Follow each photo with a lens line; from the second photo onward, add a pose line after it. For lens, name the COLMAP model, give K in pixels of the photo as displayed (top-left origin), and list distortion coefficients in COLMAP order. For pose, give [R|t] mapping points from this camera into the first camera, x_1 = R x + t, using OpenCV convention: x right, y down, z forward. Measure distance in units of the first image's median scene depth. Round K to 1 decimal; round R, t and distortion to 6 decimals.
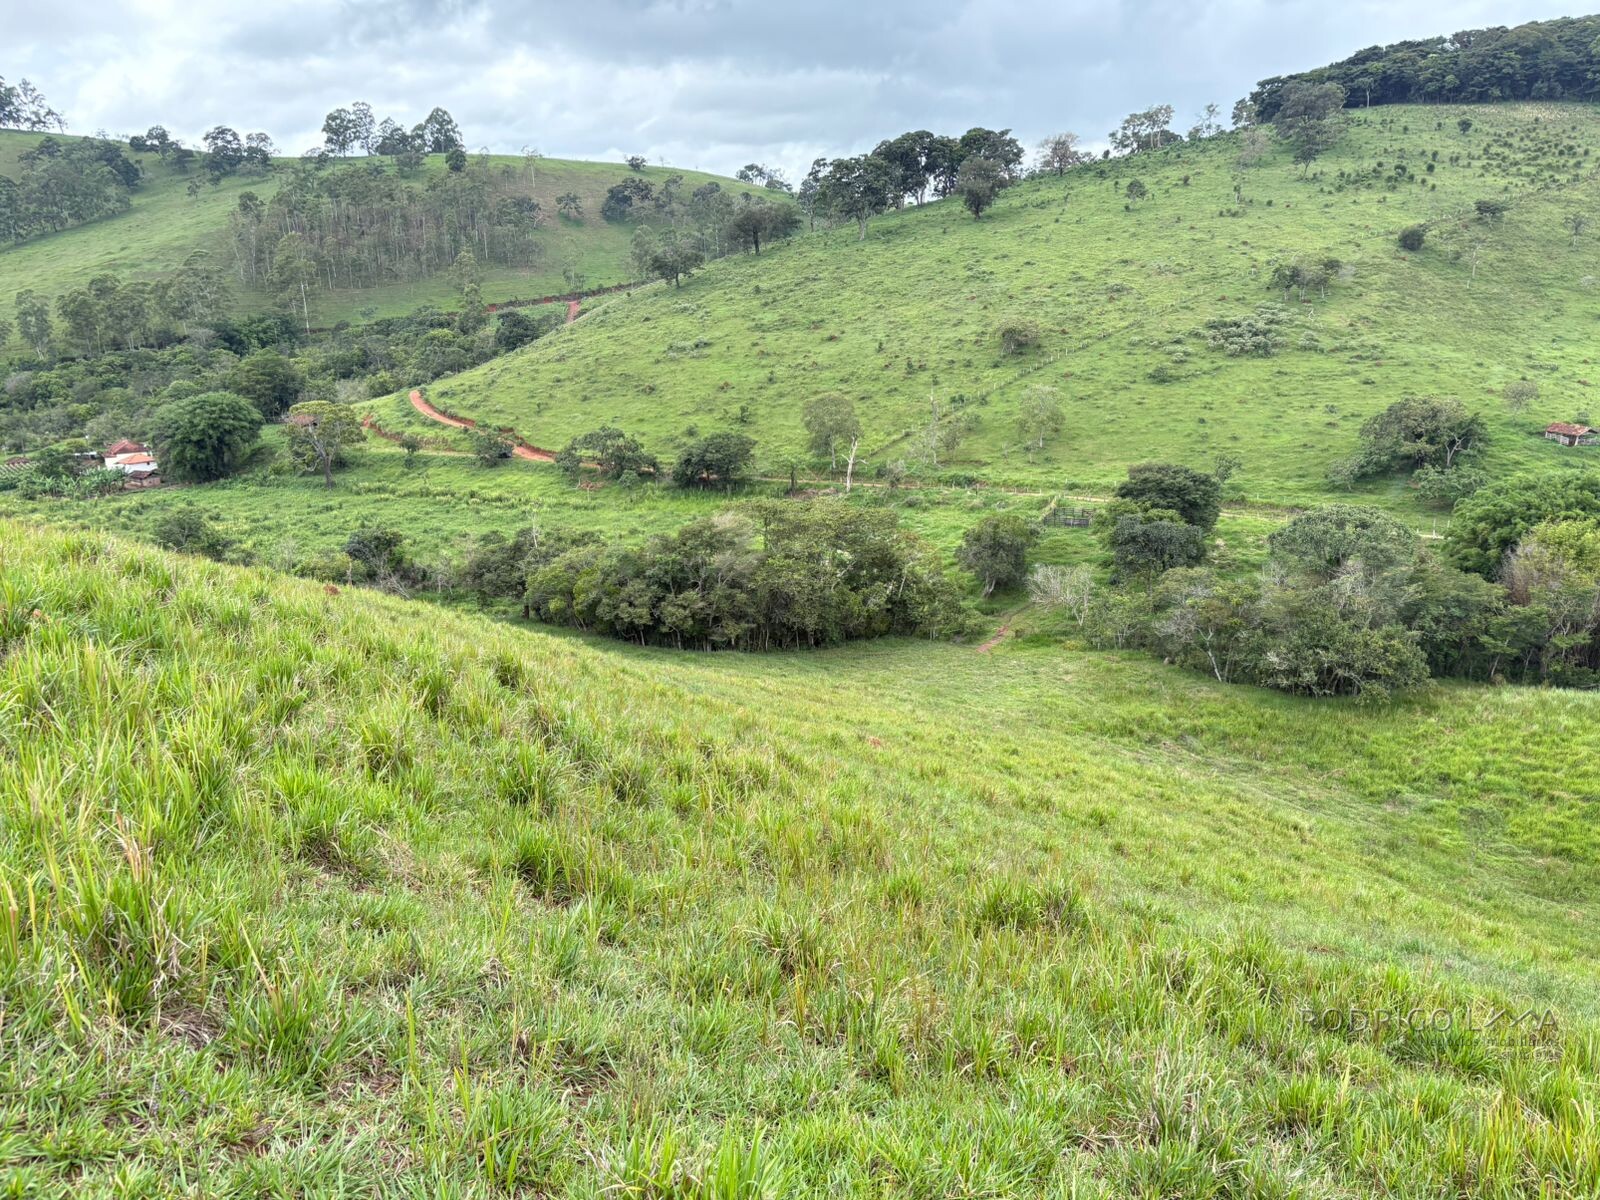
lens RADIAL K [[1210.0, 0, 800.0], [0, 1210.0, 600.0], [0, 0, 1]] dist [0.078193, -0.074508]
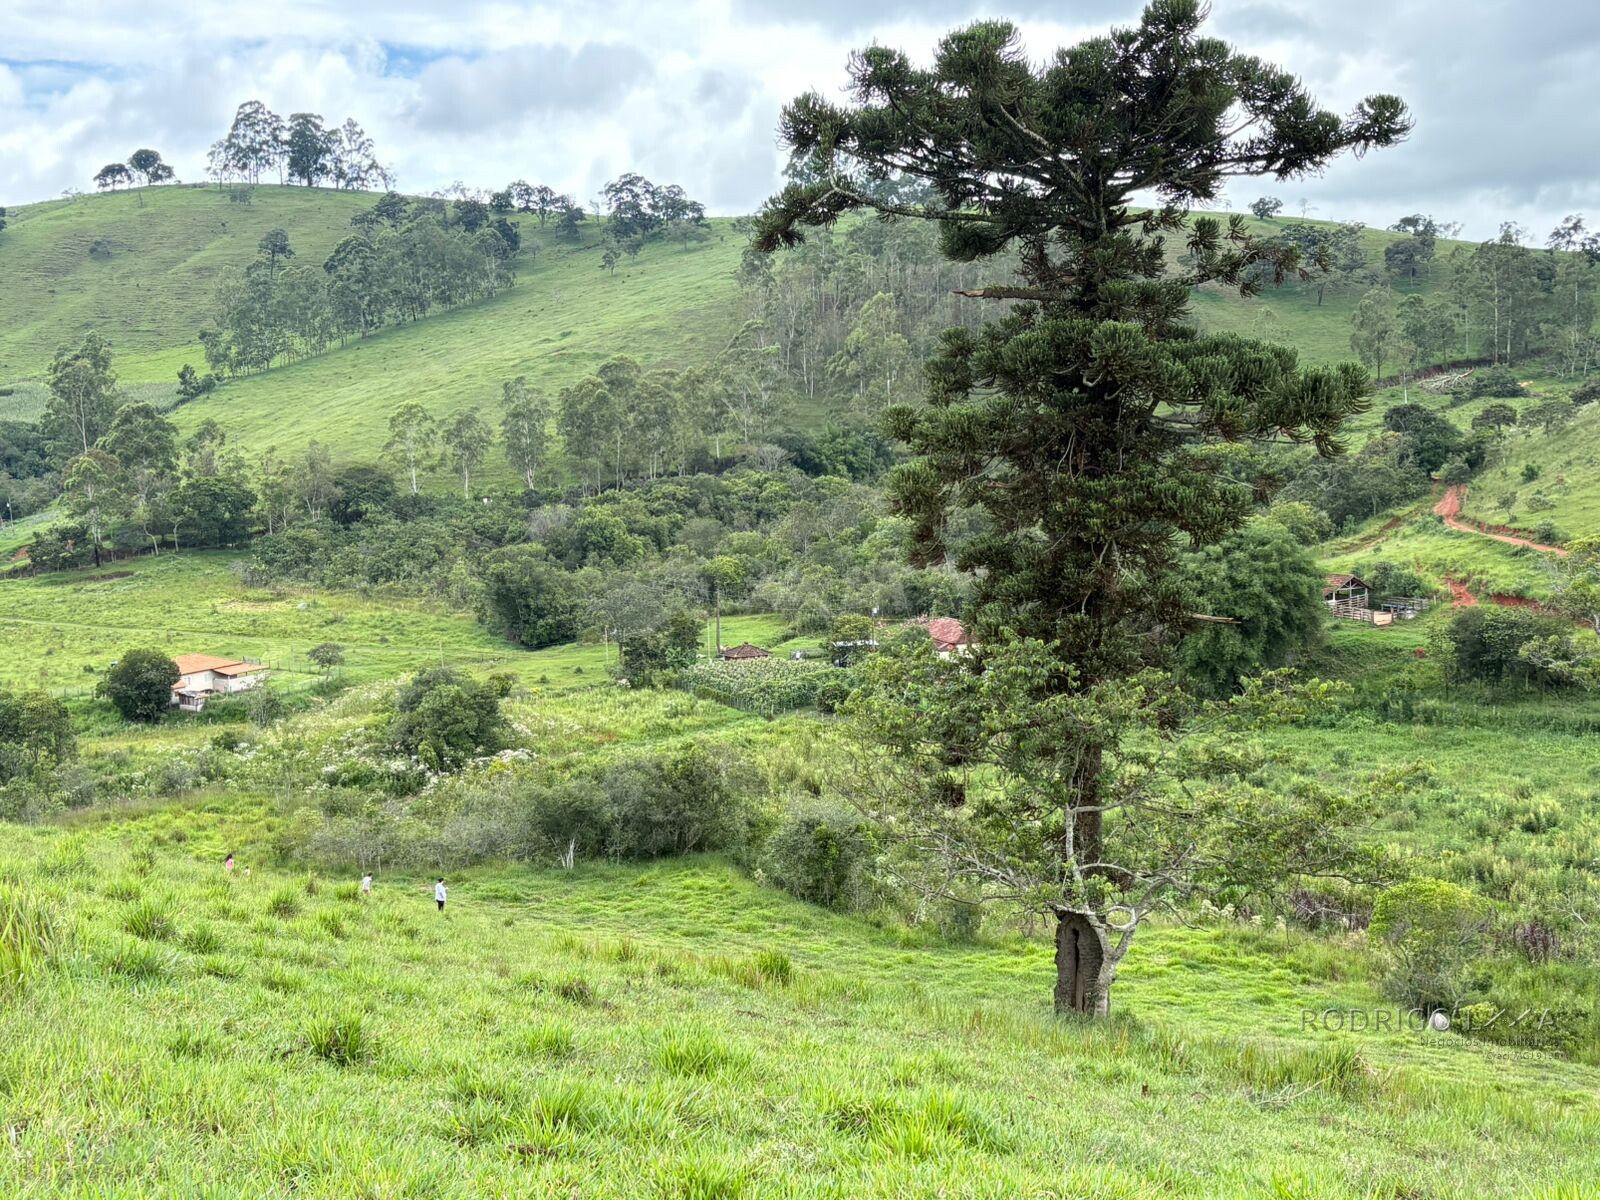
lens RADIAL K [[1814.4, 0, 800.0], [0, 1814.4, 600.0], [0, 0, 1]] dist [0.196003, -0.708701]
pose [[0.978184, 0.025377, -0.206184, -0.187825], [-0.058866, 0.985690, -0.157954, -0.006767], [0.199225, 0.166645, 0.965680, 0.111772]]
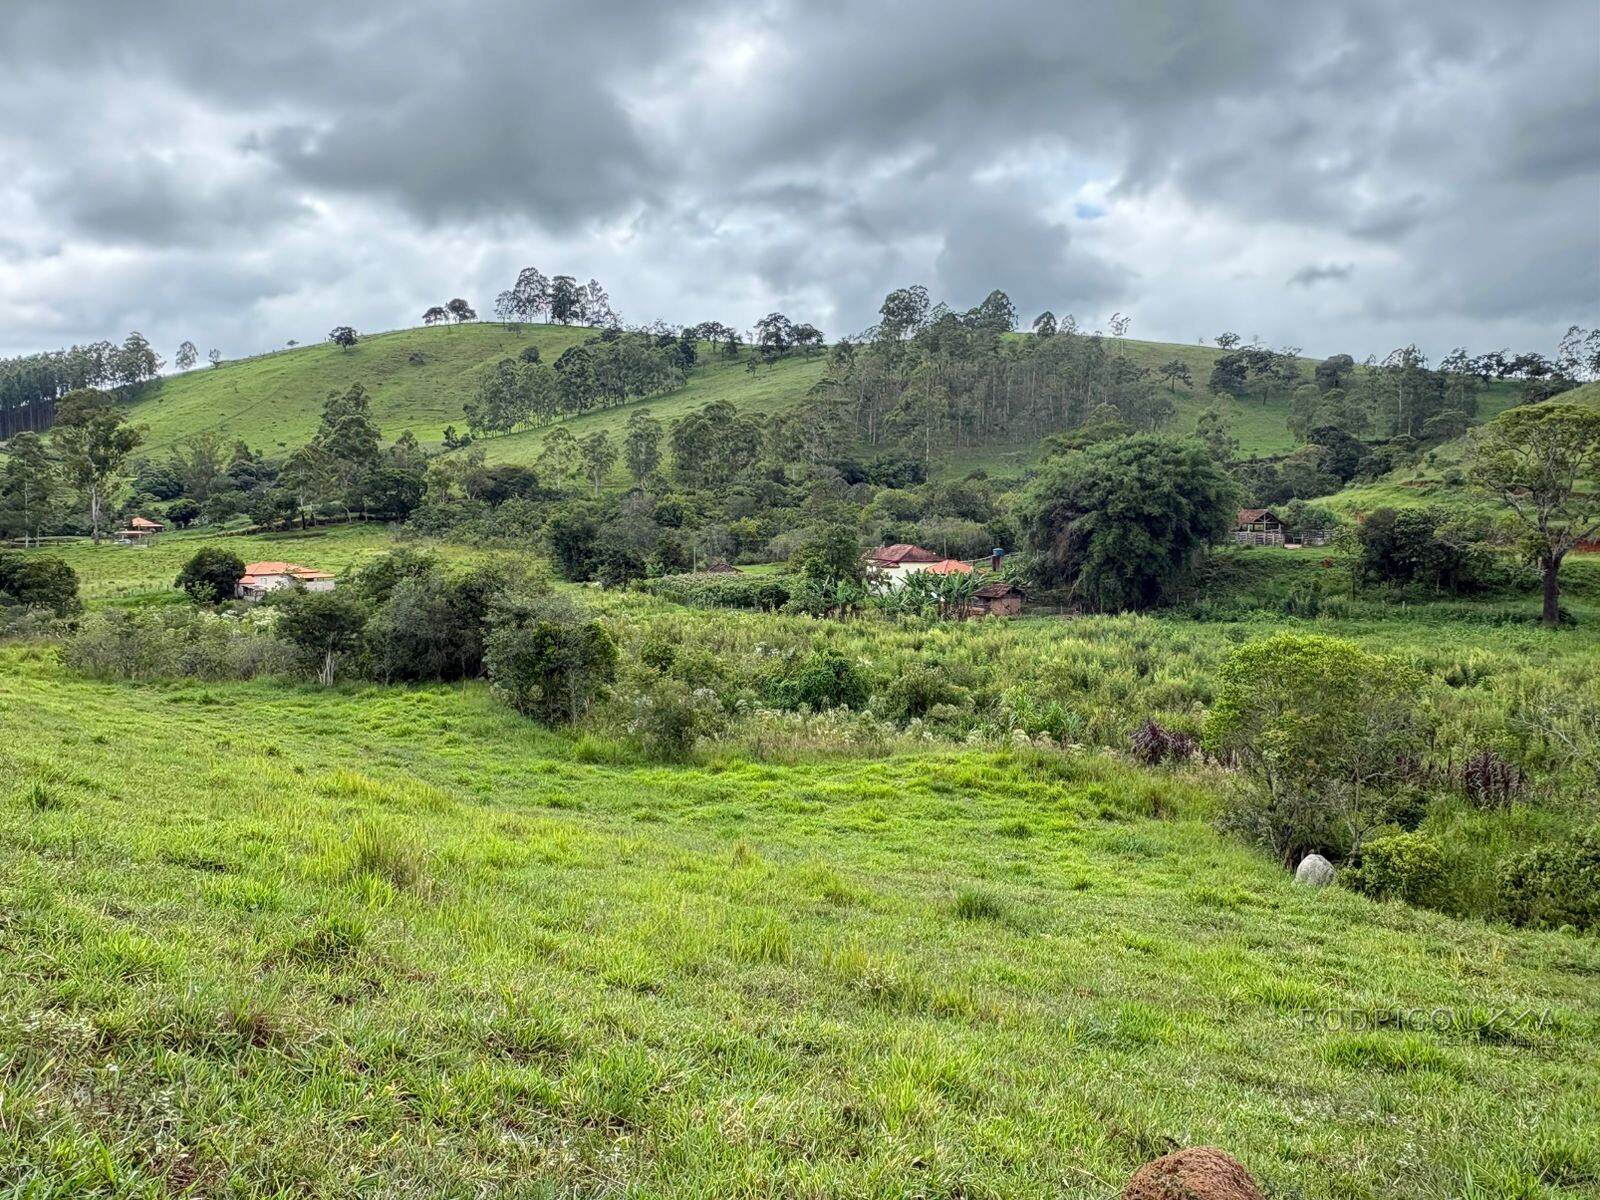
lens RADIAL K [[1200.1, 0, 800.0], [0, 1200.1, 600.0], [0, 0, 1]] dist [-0.005022, 0.001564]
pose [[0.952062, 0.052970, -0.301286, -0.175673], [-0.111412, 0.977293, -0.180240, -0.000679], [0.284897, 0.205166, 0.936344, 0.198183]]
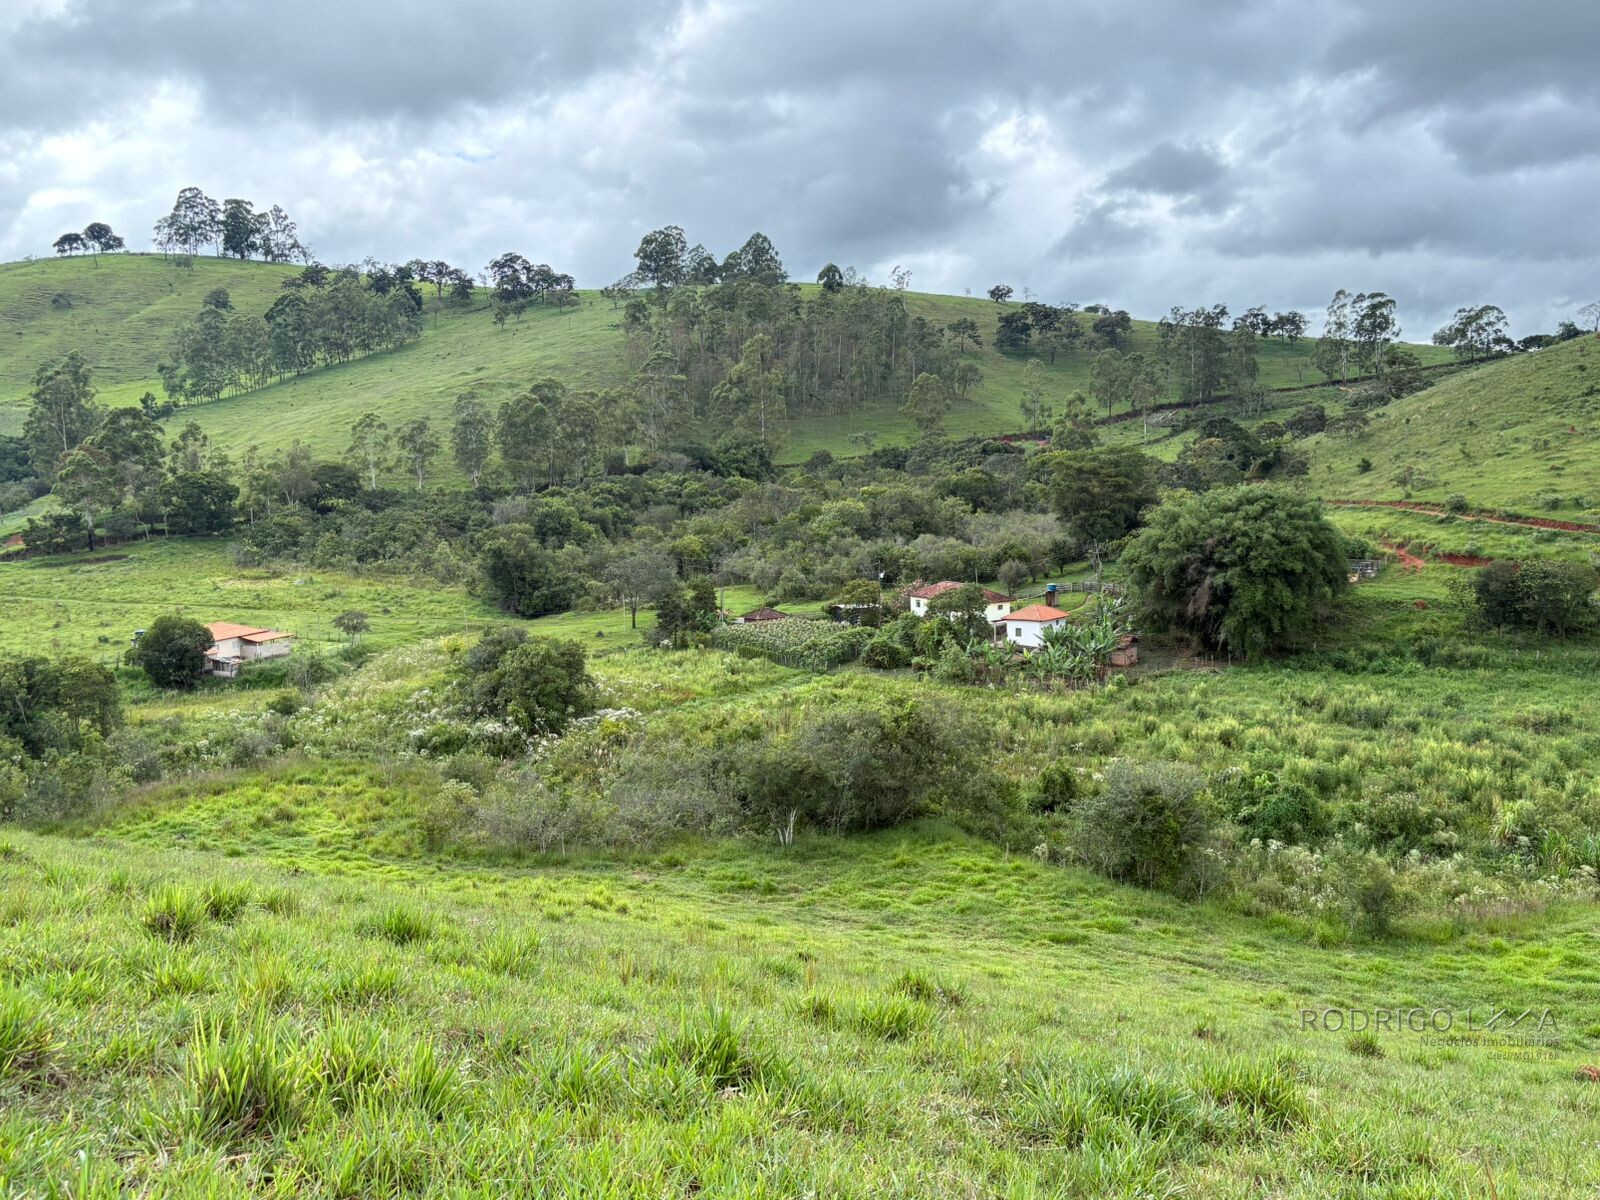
lens RADIAL K [[1326.7, 0, 800.0], [0, 1326.7, 600.0], [0, 0, 1]] dist [0.012702, 0.015837]
pose [[0.998208, 0.018594, -0.056876, -0.240058], [-0.027608, 0.986393, -0.162071, -0.010083], [0.053088, 0.163351, 0.985139, 0.172197]]
